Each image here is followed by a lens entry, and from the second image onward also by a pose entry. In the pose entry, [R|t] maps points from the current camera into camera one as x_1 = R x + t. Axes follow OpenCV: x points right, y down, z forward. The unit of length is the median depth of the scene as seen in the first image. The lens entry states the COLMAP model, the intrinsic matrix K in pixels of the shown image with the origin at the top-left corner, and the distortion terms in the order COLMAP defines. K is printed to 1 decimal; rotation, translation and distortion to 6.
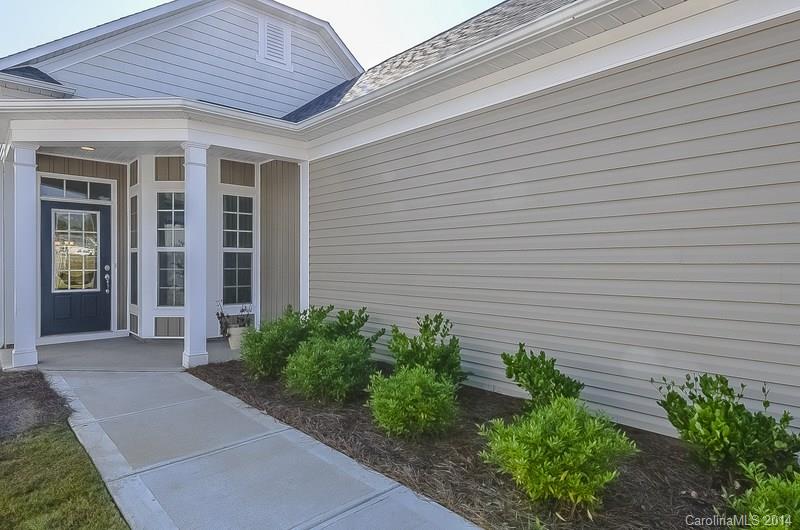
lens RADIAL K [[465.0, 0, 396.1], [0, 465.0, 265.3], [0, 0, 1]] dist [0.007788, -0.001091]
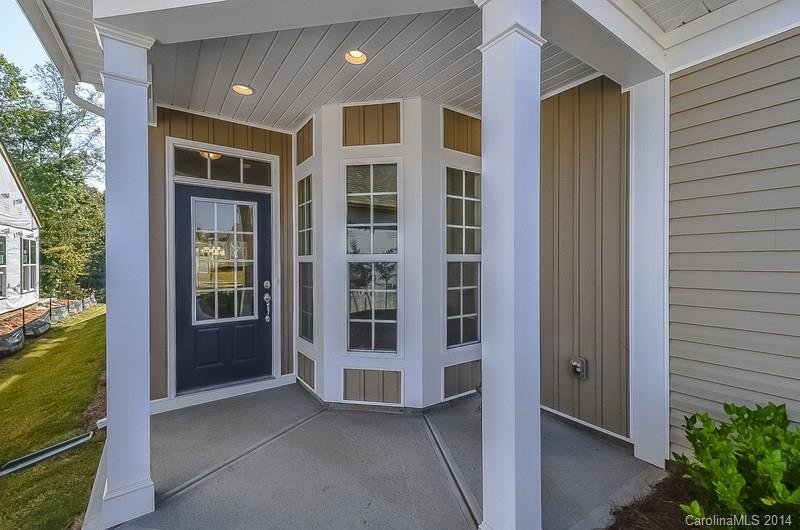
lens RADIAL K [[354.7, 0, 402.1], [0, 354.7, 266.0], [0, 0, 1]] dist [0.003602, -0.001975]
pose [[0.990647, -0.001781, -0.136441, -0.366657], [0.002686, 0.999976, 0.006451, -0.025840], [0.136426, -0.006757, 0.990627, 0.532953]]
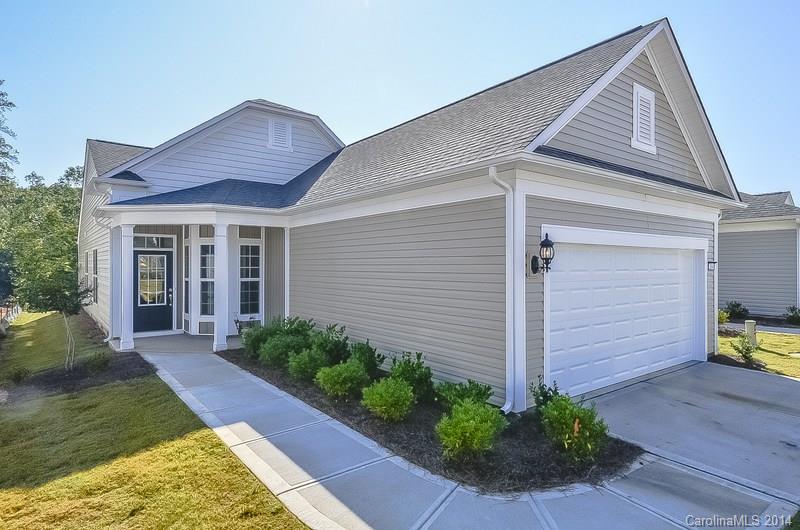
lens RADIAL K [[465.0, 0, 404.5], [0, 465.0, 261.9], [0, 0, 1]] dist [0.007788, -0.001091]
pose [[0.997171, 0.000613, -0.075165, 0.310642], [-0.001208, 0.999968, -0.007877, -0.083136], [0.075158, 0.007946, 0.997140, -0.551492]]
